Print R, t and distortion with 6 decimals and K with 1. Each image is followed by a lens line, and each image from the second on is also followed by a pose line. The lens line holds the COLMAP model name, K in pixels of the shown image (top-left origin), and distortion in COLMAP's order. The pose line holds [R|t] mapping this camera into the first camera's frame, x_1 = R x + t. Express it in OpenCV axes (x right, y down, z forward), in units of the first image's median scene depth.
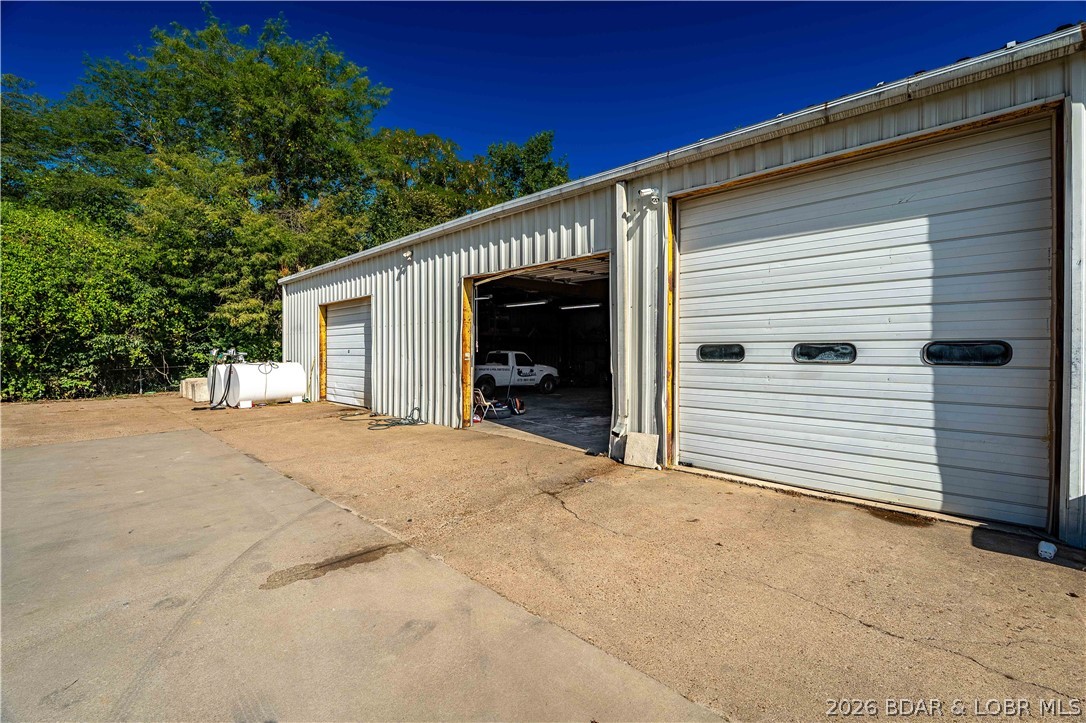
lens RADIAL K [[478.7, 0, 545.2], [0, 478.7, 359.9], [0, 0, 1]] dist [-0.006082, 0.000279]
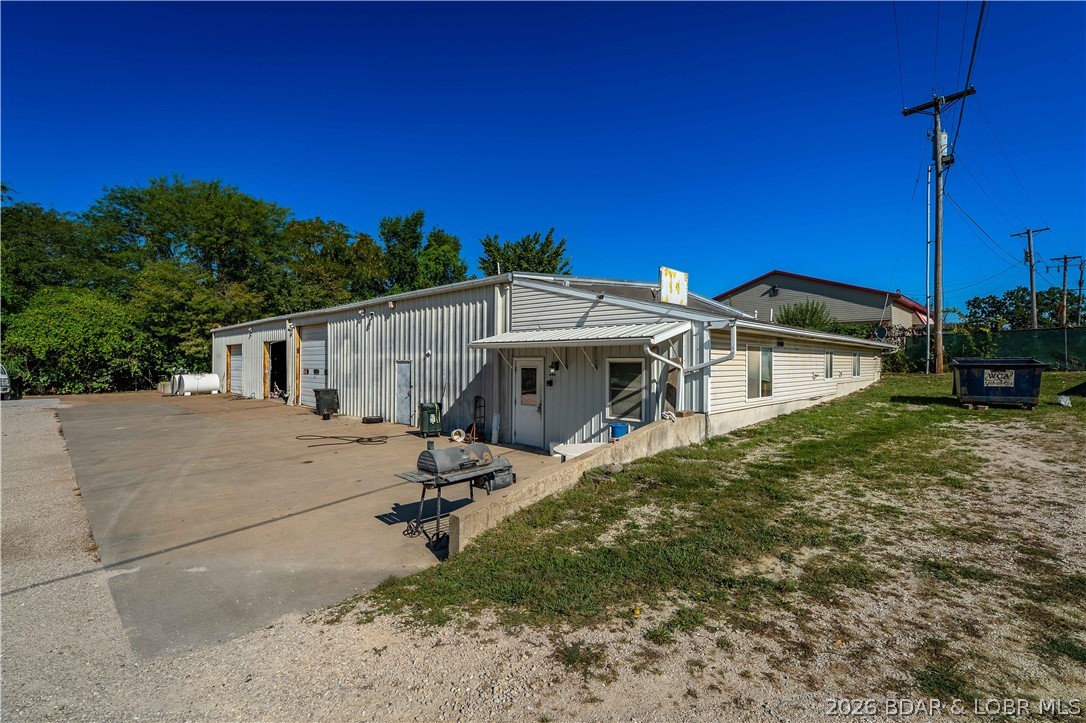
lens RADIAL K [[487.3, 0, 545.9], [0, 487.3, 359.6], [0, 0, 1]] dist [-0.004468, 0.000238]
pose [[0.999990, -0.001812, 0.004119, 0.817627], [0.001897, 0.999787, -0.020527, -0.009249], [-0.004081, 0.020535, 0.999781, -0.998171]]
